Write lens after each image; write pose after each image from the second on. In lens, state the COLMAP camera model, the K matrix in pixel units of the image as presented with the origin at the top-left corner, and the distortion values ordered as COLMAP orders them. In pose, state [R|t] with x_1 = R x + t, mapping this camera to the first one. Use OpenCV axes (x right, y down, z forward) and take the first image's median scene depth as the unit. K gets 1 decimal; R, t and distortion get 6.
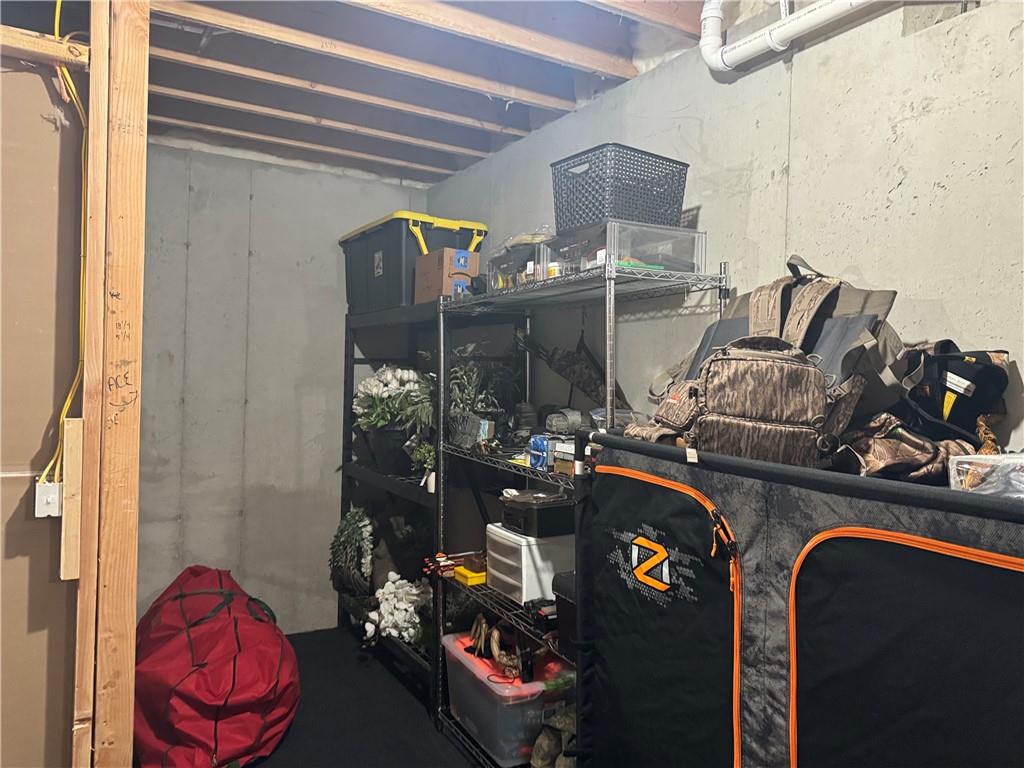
lens RADIAL K [[725.8, 0, 512.2], [0, 725.8, 384.9], [0, 0, 1]] dist [0.020641, -0.007849]
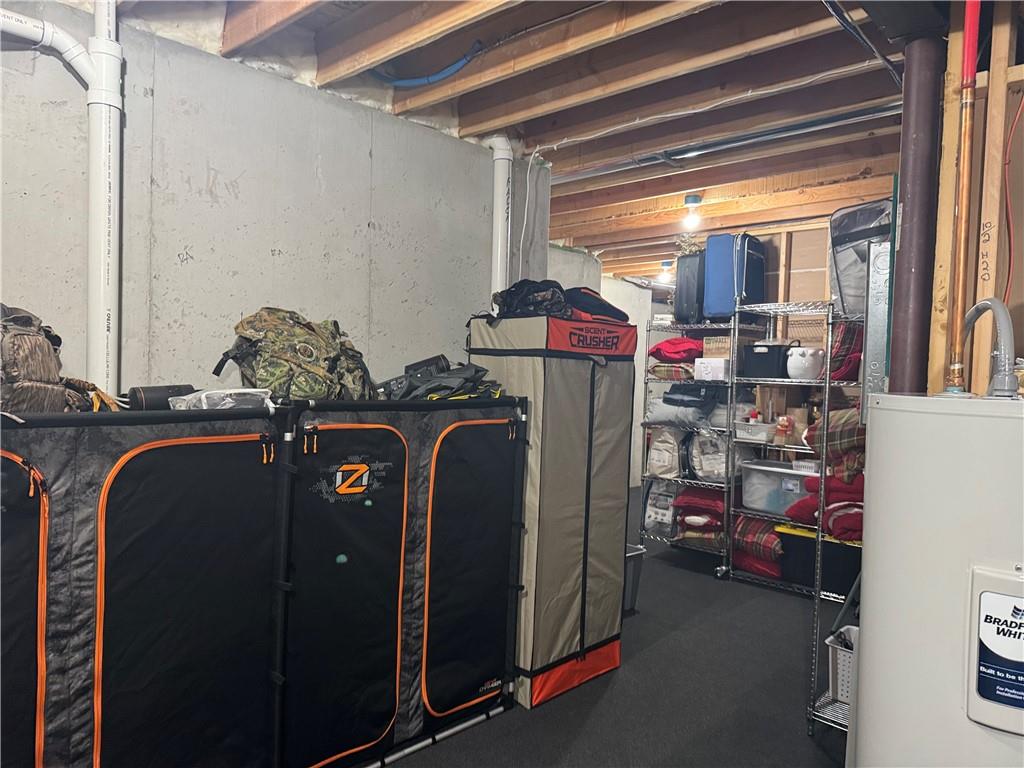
lens RADIAL K [[725.8, 0, 512.0], [0, 725.8, 384.3], [0, 0, 1]] dist [0.020641, -0.007849]
pose [[-0.300863, -0.056919, 0.951967, -1.167070], [-0.023505, 0.998357, 0.052264, -0.037723], [-0.953378, -0.006651, -0.301706, 0.618784]]
